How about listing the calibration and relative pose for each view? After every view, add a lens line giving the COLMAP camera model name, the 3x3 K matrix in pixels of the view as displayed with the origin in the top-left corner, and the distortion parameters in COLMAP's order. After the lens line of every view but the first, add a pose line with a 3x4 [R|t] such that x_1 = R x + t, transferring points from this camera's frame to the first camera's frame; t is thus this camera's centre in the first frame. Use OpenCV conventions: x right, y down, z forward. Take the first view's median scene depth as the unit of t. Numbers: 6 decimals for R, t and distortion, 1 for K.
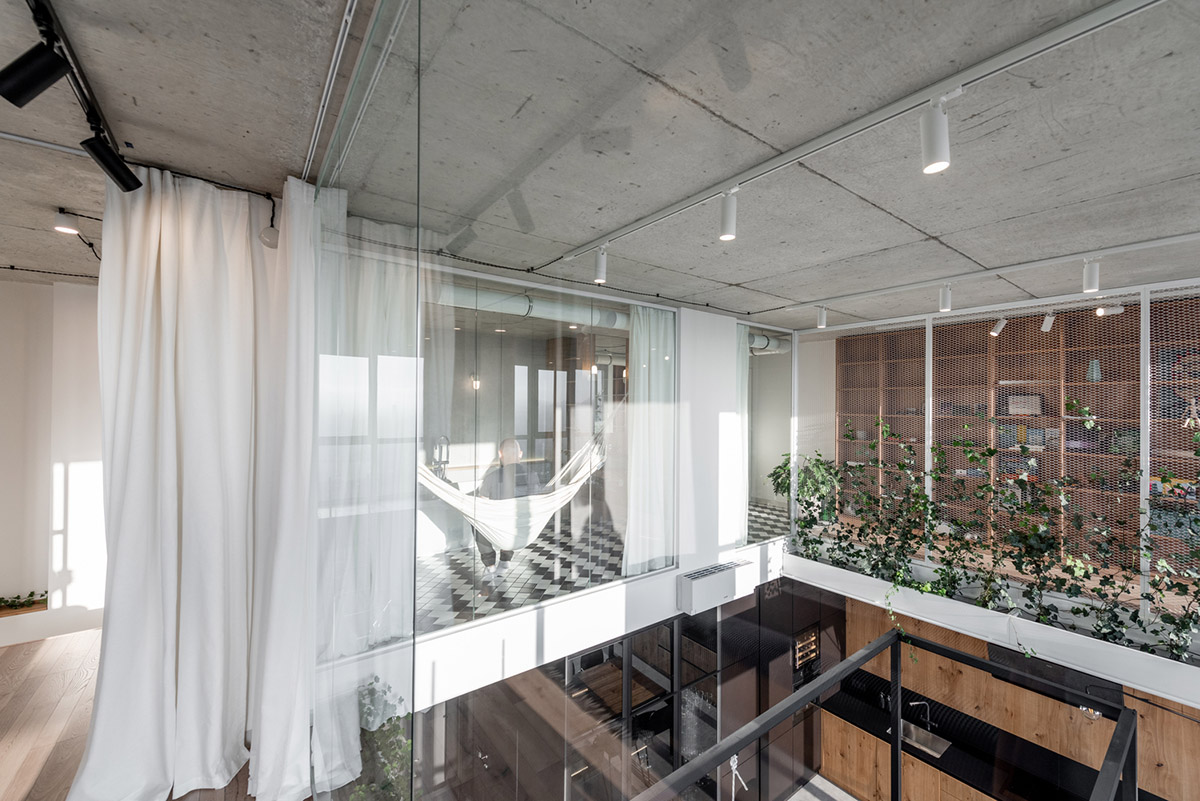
lens RADIAL K [[464.0, 0, 600.0], [0, 464.0, 400.5], [0, 0, 1]] dist [-0.000070, -0.000443]
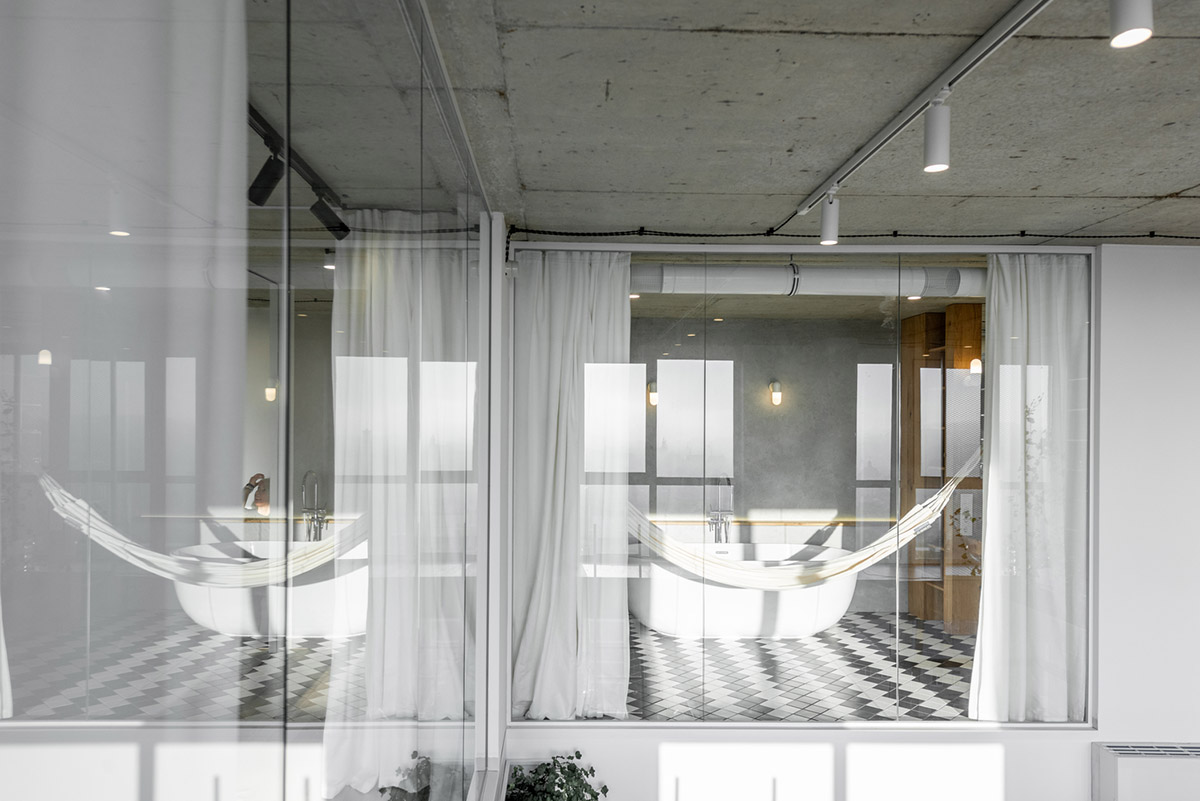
lens RADIAL K [[799.8, 0, 596.1], [0, 799.8, 424.6], [0, 0, 1]] dist [0.003605, 0.002830]
pose [[0.816013, -0.005046, -0.578012, 0.285658], [0.004234, 0.999987, -0.002753, 0.009162], [0.578018, -0.000201, 0.816024, -0.115078]]
